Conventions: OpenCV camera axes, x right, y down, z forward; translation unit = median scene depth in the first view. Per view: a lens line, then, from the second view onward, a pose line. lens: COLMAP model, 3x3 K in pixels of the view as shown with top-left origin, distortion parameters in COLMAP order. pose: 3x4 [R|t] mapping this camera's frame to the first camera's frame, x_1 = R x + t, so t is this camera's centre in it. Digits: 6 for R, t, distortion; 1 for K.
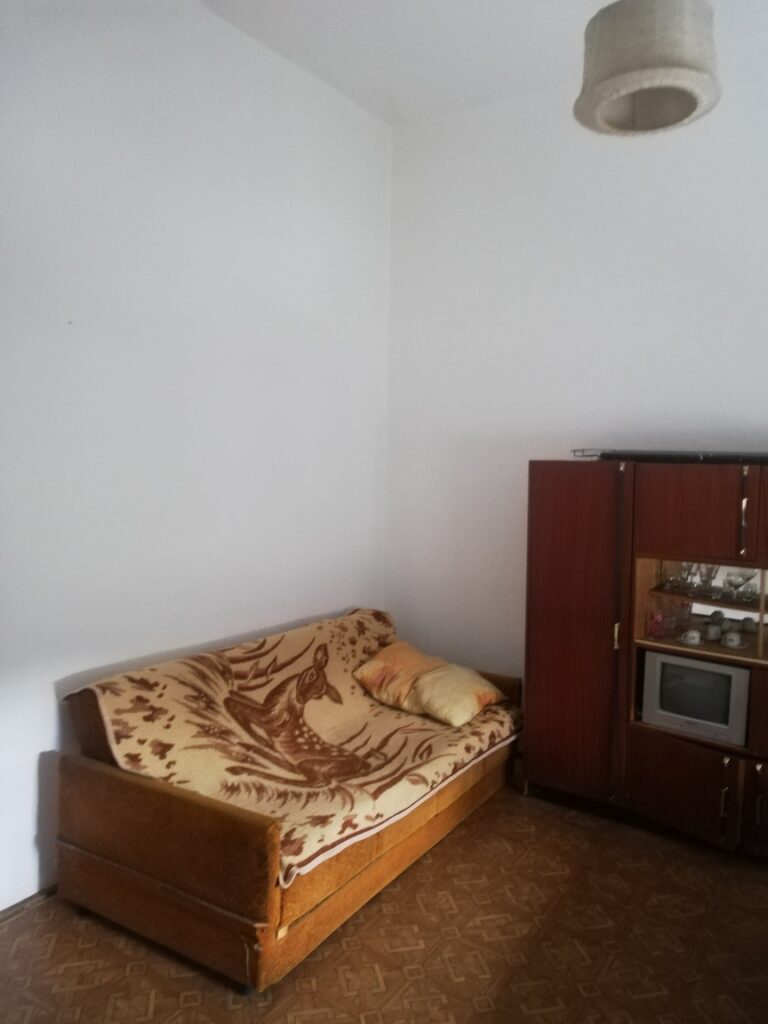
lens RADIAL K [[766.7, 0, 384.0], [0, 766.7, 512.0], [0, 0, 1]] dist [0.017981, -0.028091]
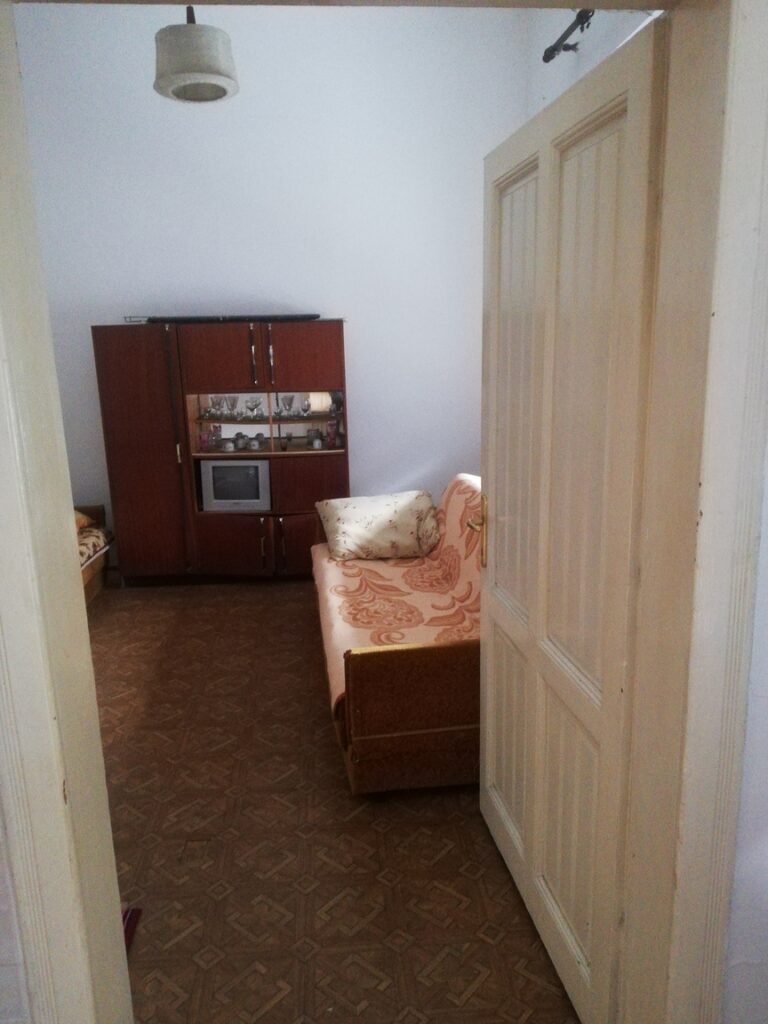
lens RADIAL K [[766.7, 0, 384.0], [0, 766.7, 512.0], [0, 0, 1]] dist [0.017981, -0.028091]
pose [[0.788383, -0.167053, 0.592069, -0.243328], [0.082031, 0.982377, 0.167948, 0.064636], [-0.609692, -0.083839, 0.788192, -0.323257]]
